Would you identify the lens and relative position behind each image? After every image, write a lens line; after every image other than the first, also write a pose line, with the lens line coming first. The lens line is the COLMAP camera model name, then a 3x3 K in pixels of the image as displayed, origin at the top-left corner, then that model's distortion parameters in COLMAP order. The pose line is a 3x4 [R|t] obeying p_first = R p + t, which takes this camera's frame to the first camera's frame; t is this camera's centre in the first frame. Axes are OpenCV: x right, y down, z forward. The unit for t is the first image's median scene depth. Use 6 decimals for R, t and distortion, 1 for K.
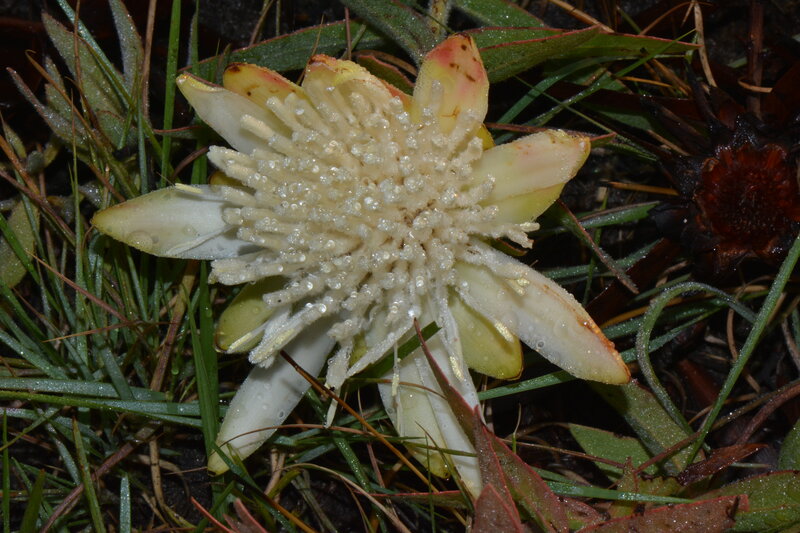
lens RADIAL K [[3695.9, 0, 399.8], [0, 3695.9, 266.6], [0, 0, 1]] dist [0.751824, 0.000000]
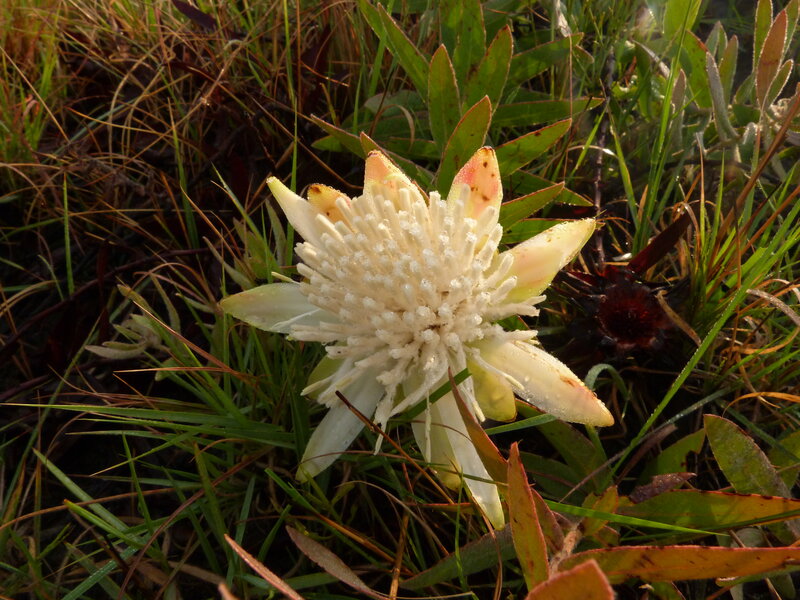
lens RADIAL K [[577.3, 0, 406.9], [0, 577.3, 298.1], [0, 0, 1]] dist [-0.011177, -0.000649]
pose [[0.999565, 0.024541, 0.016383, -0.012844], [-0.020888, 0.980663, -0.194586, 0.028204], [-0.020842, 0.194159, 0.980749, 0.785211]]
